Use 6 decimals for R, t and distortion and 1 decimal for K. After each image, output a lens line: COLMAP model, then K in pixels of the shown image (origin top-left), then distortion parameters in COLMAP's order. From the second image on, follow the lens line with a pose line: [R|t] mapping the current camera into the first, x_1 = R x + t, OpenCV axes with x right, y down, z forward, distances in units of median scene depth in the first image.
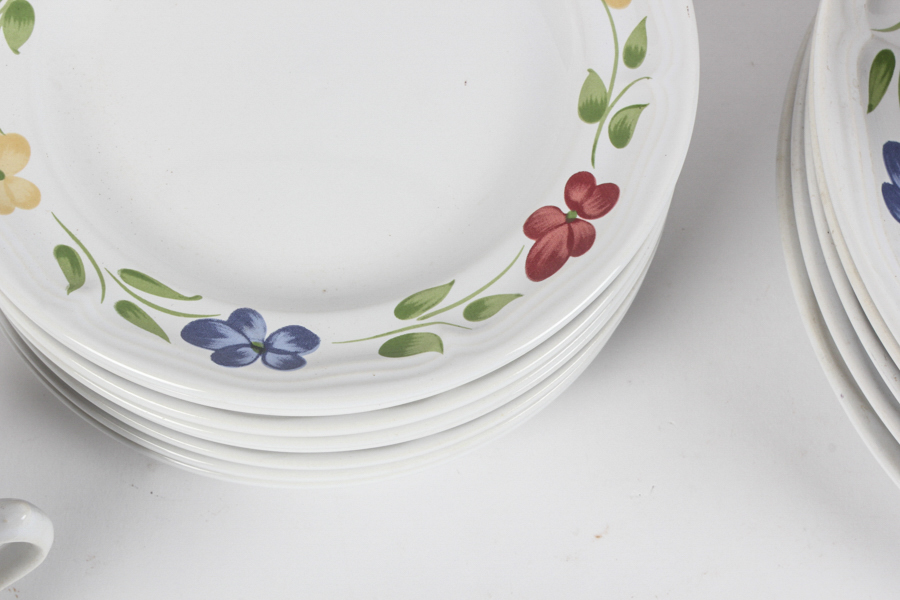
lens RADIAL K [[2156.1, 0, 450.0], [0, 2156.1, 300.0], [0, 0, 1]] dist [-0.015495, 0.166687]
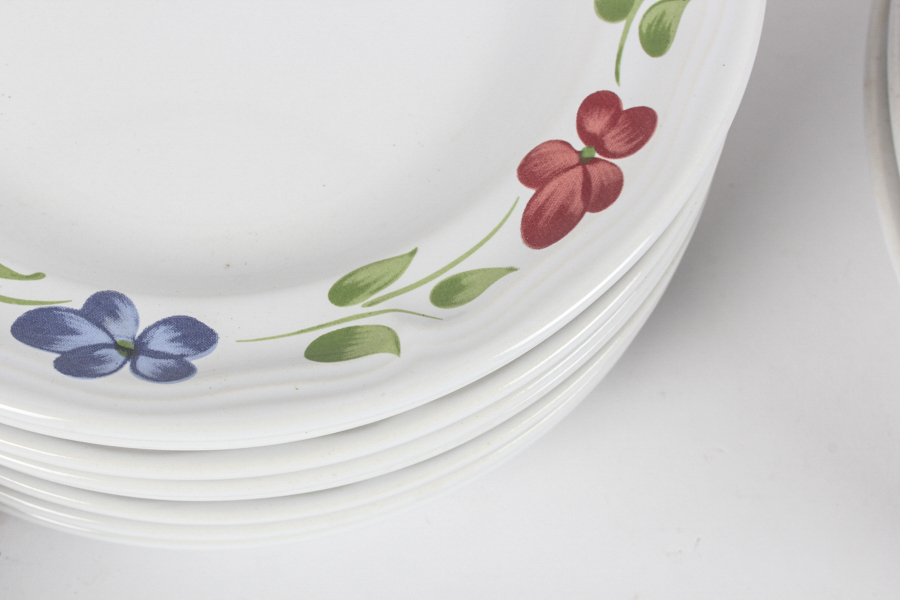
lens RADIAL K [[2156.1, 0, 450.0], [0, 2156.1, 300.0], [0, 0, 1]] dist [-0.015495, 0.166687]
pose [[0.999953, -0.006919, 0.006788, 0.007749], [0.006941, 0.999971, -0.003288, 0.009488], [-0.006765, 0.003335, 0.999972, 0.317886]]
